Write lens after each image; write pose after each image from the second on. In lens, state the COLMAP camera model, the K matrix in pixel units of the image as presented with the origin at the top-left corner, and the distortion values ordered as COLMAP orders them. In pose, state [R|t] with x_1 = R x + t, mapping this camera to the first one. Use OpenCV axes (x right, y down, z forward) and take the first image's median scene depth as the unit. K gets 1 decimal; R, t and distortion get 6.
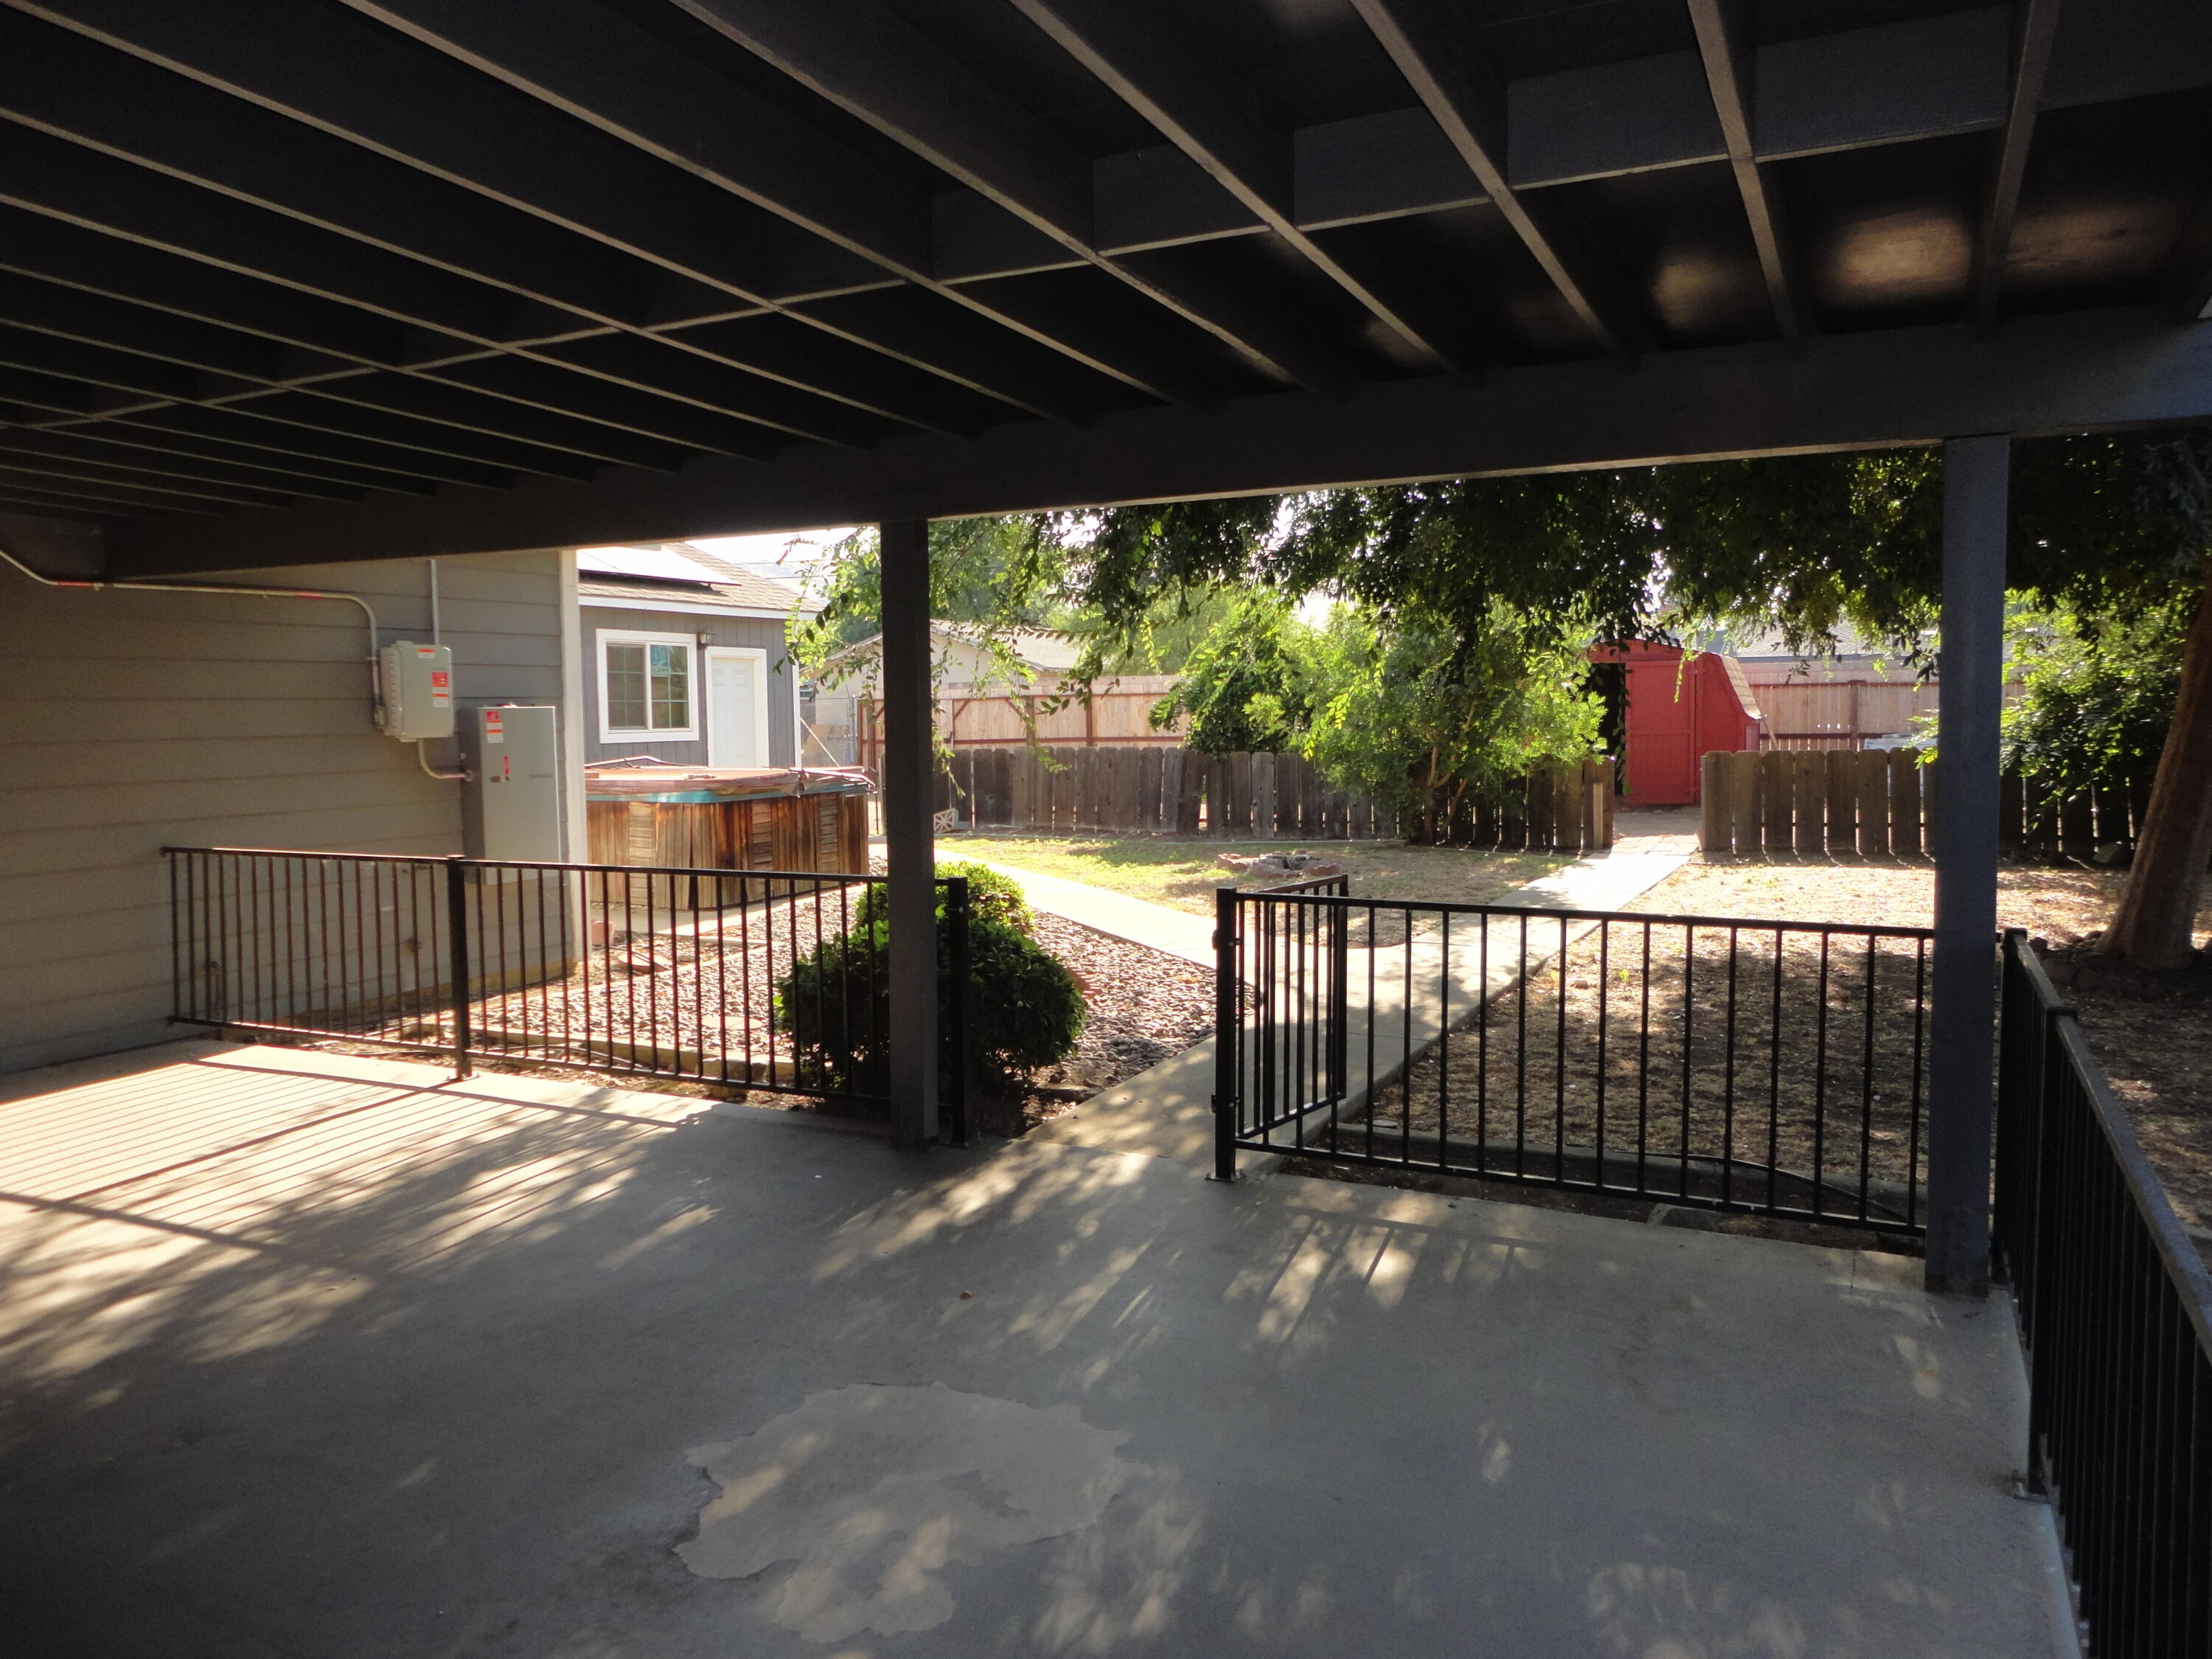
lens RADIAL K [[1622.8, 0, 1145.0], [0, 1622.8, 816.8], [0, 0, 1]] dist [0.004140, -0.000989]
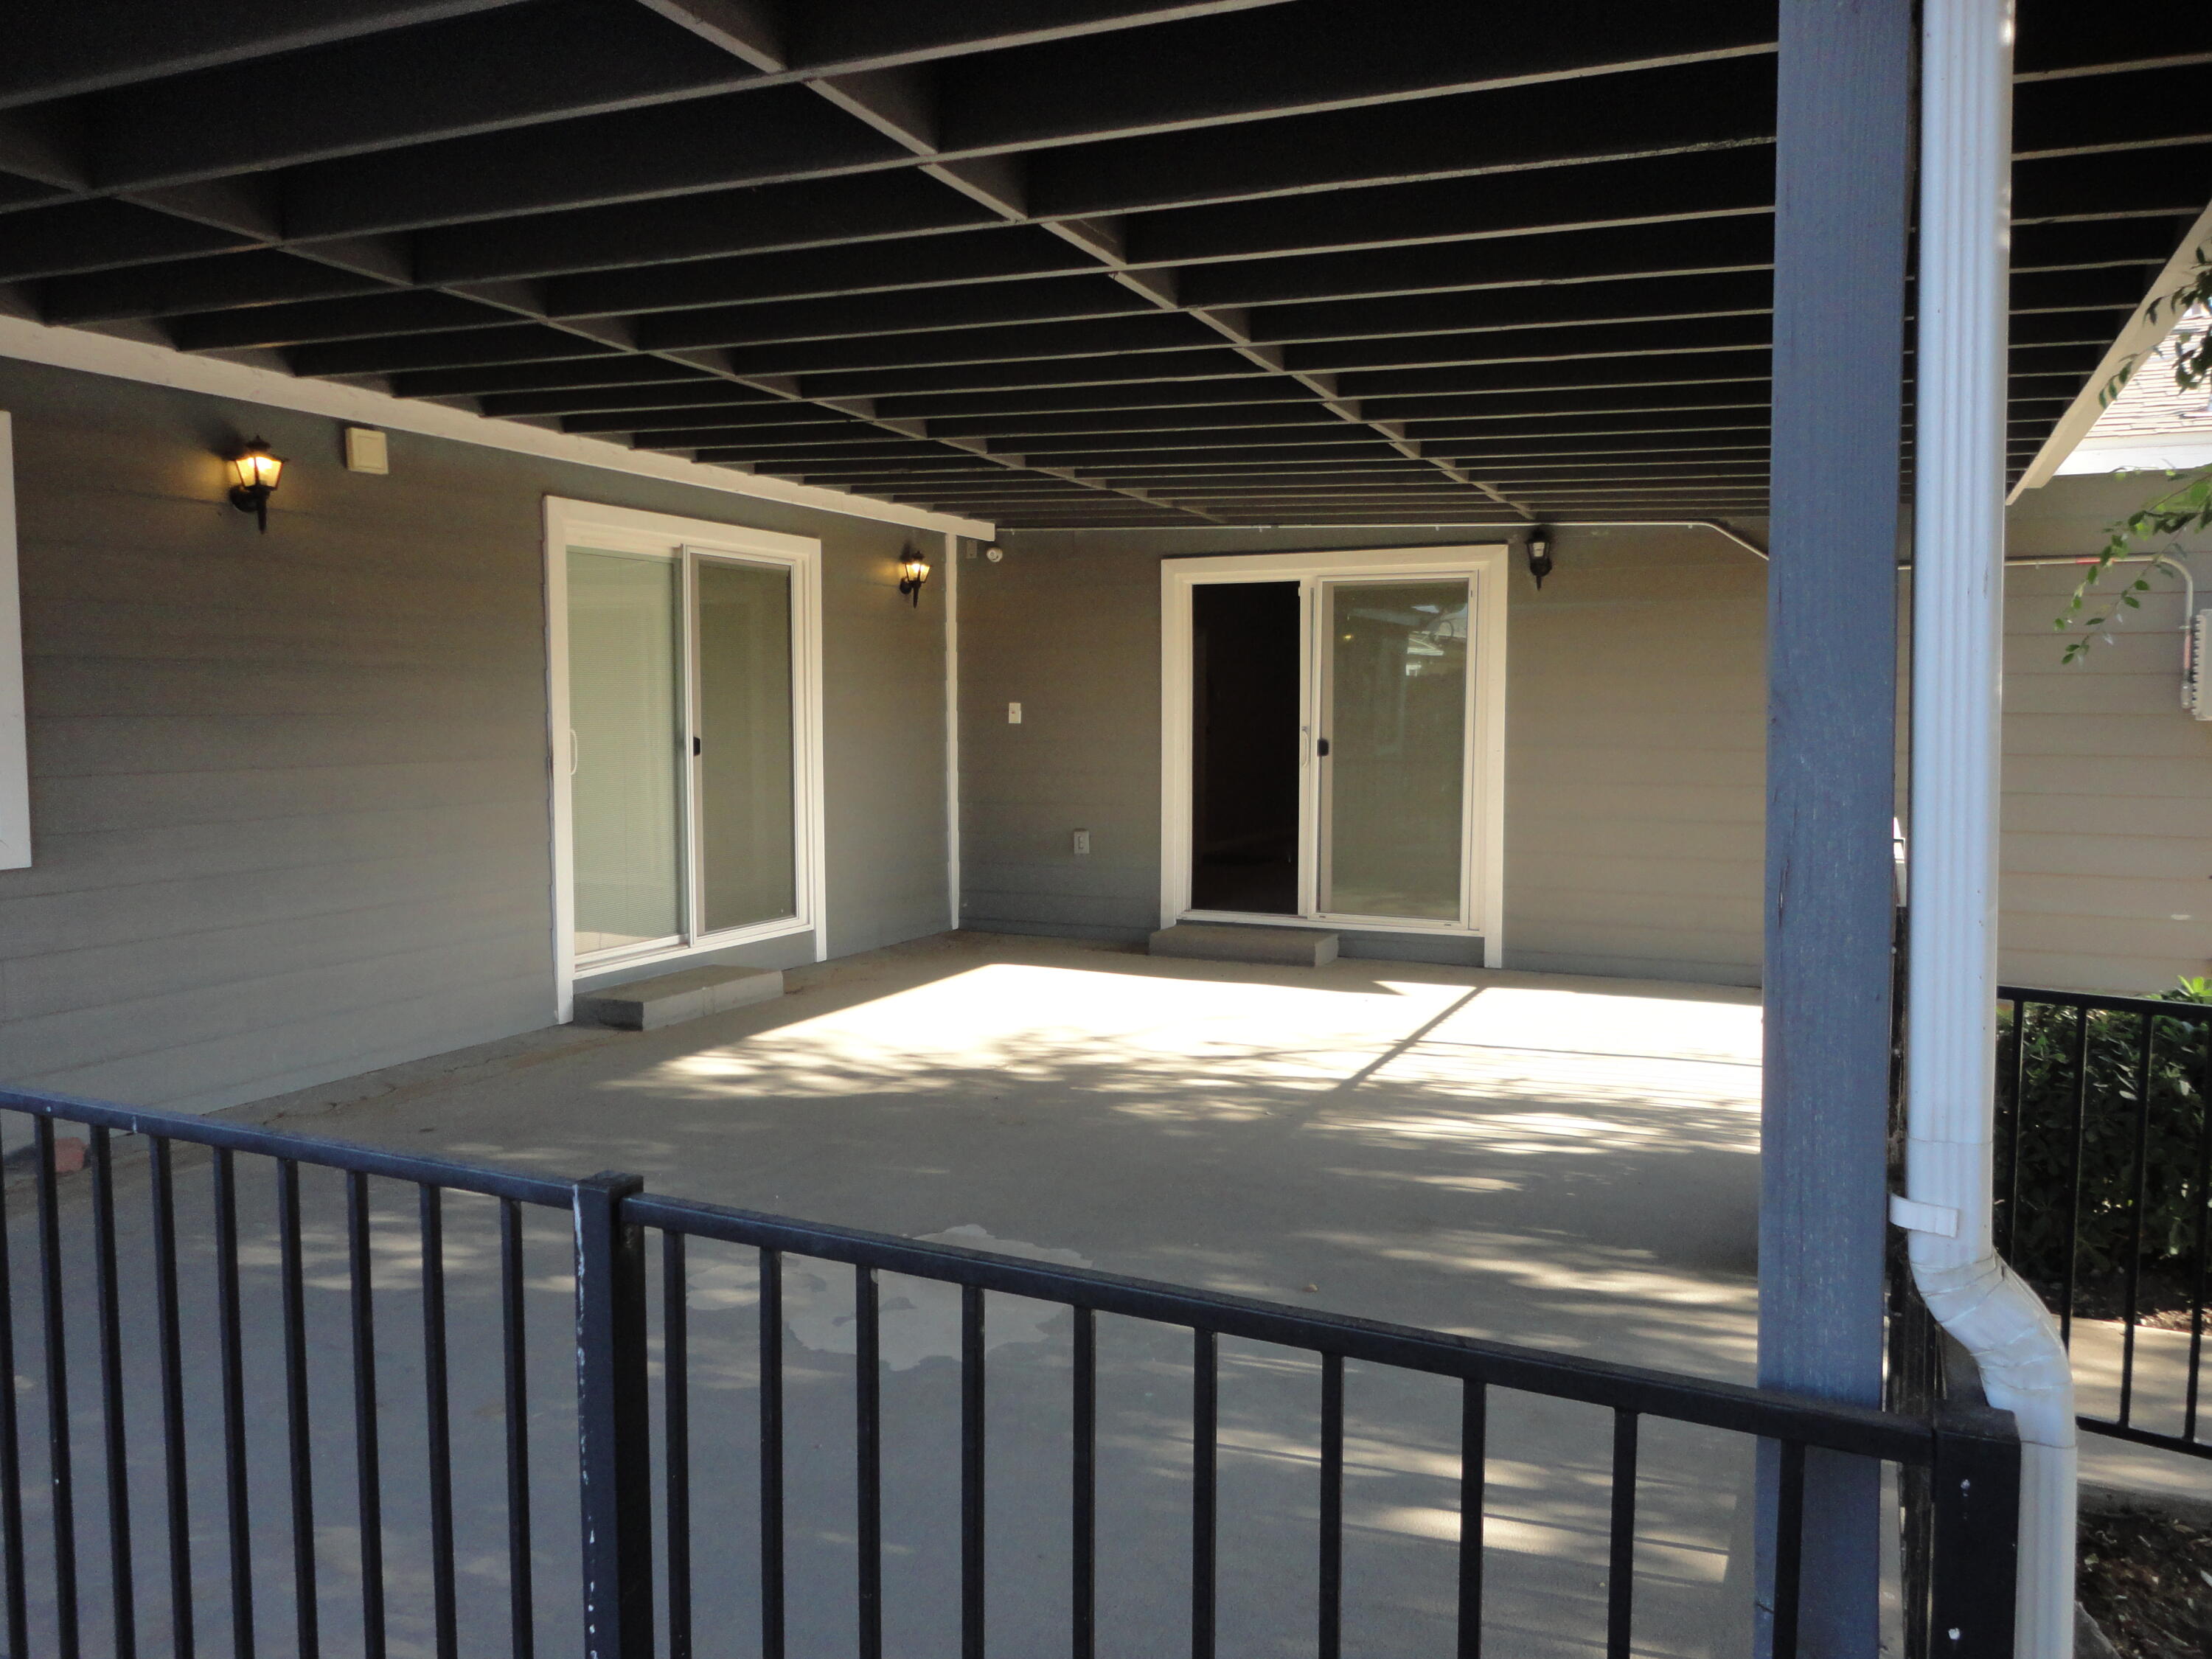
lens RADIAL K [[1622.8, 0, 1114.9], [0, 1622.8, 822.9], [0, 0, 1]] dist [0.004140, -0.000989]
pose [[0.009753, 0.085816, -0.996263, 0.383610], [-0.070309, 0.993904, 0.084925, -0.024789], [0.997478, 0.069218, 0.015727, 0.407475]]
